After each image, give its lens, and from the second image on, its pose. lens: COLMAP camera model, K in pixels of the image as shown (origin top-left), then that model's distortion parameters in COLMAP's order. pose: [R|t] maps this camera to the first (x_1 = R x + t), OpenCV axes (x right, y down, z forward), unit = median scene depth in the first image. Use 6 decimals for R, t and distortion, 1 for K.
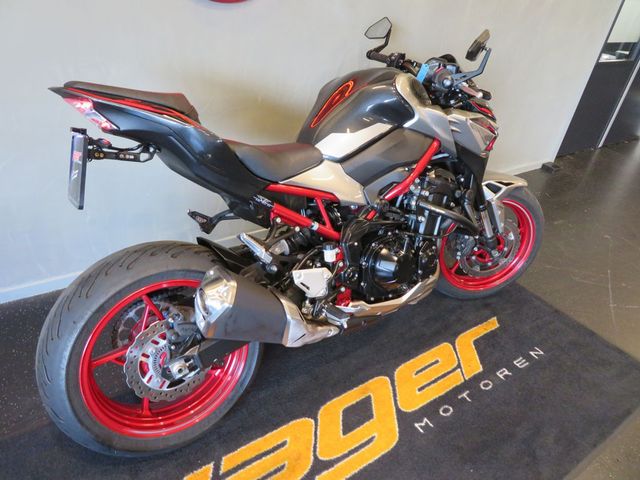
lens RADIAL K [[458.0, 0, 318.7], [0, 458.0, 240.9], [0, 0, 1]] dist [-0.006957, 0.007283]
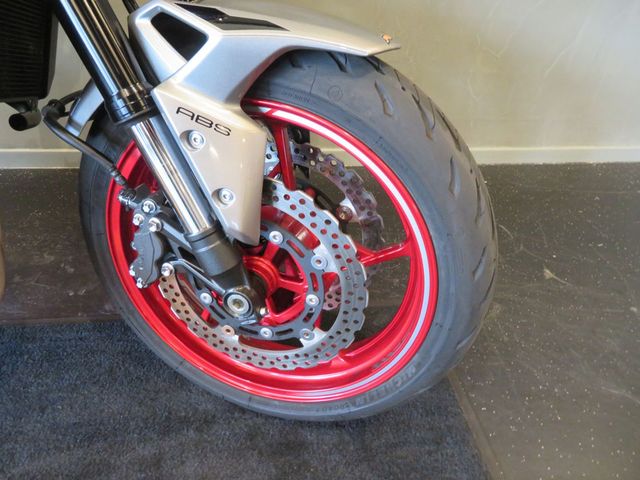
lens RADIAL K [[458.0, 0, 317.8], [0, 458.0, 238.3], [0, 0, 1]] dist [-0.006957, 0.007283]
pose [[0.890164, 0.224067, -0.396740, 0.709056], [-0.211260, 0.974445, 0.076333, -0.056845], [0.403705, 0.015867, 0.914752, 1.020993]]
